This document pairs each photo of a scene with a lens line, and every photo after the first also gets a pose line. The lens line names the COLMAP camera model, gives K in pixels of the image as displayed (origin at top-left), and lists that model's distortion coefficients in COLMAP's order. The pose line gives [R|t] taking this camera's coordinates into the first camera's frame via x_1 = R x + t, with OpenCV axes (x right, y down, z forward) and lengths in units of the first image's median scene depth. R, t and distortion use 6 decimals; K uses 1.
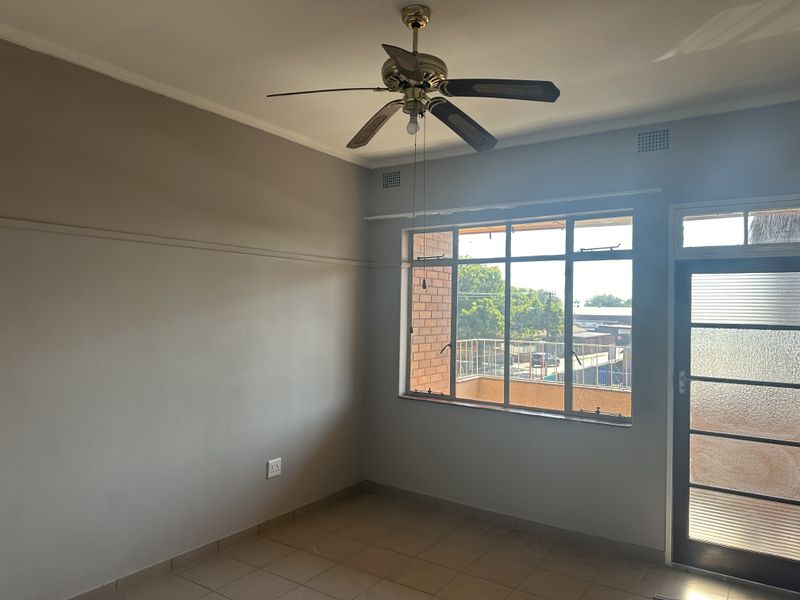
lens RADIAL K [[563.9, 0, 398.5], [0, 563.9, 304.5], [0, 0, 1]] dist [0.083260, -0.130211]
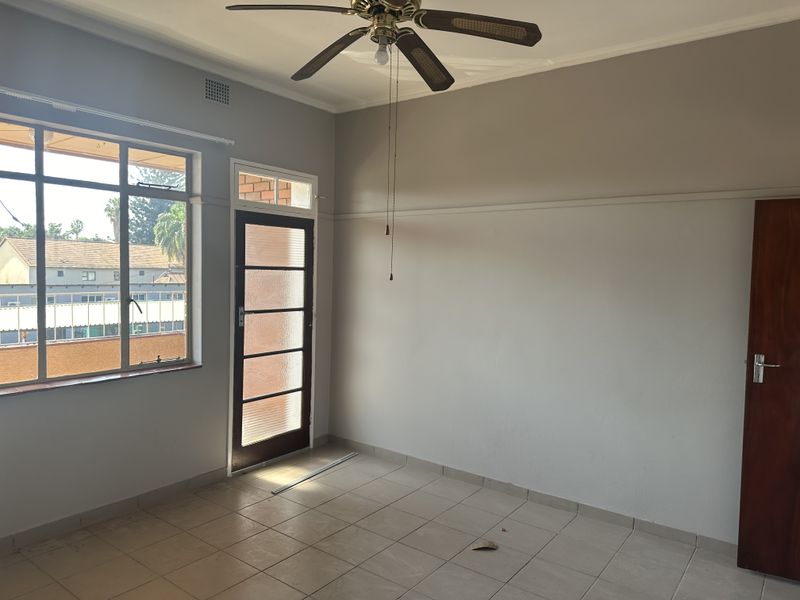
lens RADIAL K [[563.9, 0, 398.5], [0, 563.9, 304.5], [0, 0, 1]] dist [0.083260, -0.130211]
pose [[0.040801, -0.080343, 0.995932, -0.627231], [-0.032274, 0.996136, 0.081681, 0.006435], [-0.998646, -0.035475, 0.038050, 0.625776]]
